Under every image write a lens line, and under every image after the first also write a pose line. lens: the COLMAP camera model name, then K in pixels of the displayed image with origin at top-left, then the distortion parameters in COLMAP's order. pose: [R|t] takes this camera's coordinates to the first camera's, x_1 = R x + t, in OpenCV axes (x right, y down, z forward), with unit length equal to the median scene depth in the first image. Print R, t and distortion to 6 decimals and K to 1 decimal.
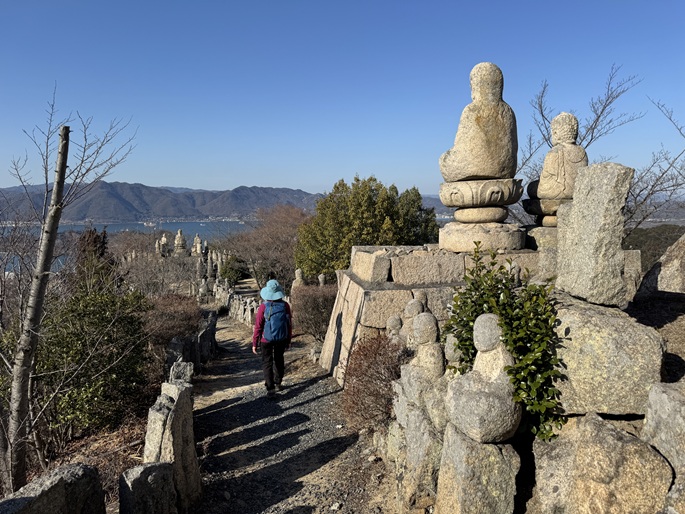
lens RADIAL K [[485.3, 0, 347.3], [0, 485.3, 257.0], [0, 0, 1]] dist [0.042304, -0.047075]
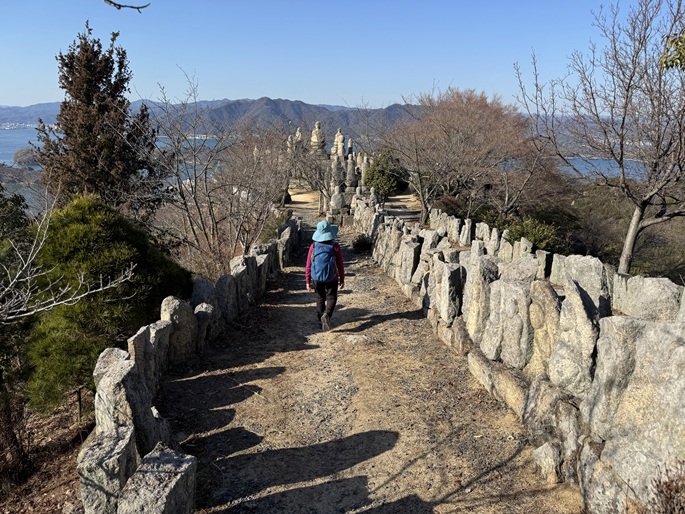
lens RADIAL K [[485.3, 0, 344.7], [0, 485.3, 259.3], [0, 0, 1]] dist [0.042304, -0.047075]
pose [[0.952099, 0.113663, -0.283881, -0.090063], [-0.067009, 0.983339, 0.168983, 0.028488], [0.298358, -0.141866, 0.943852, 0.364497]]
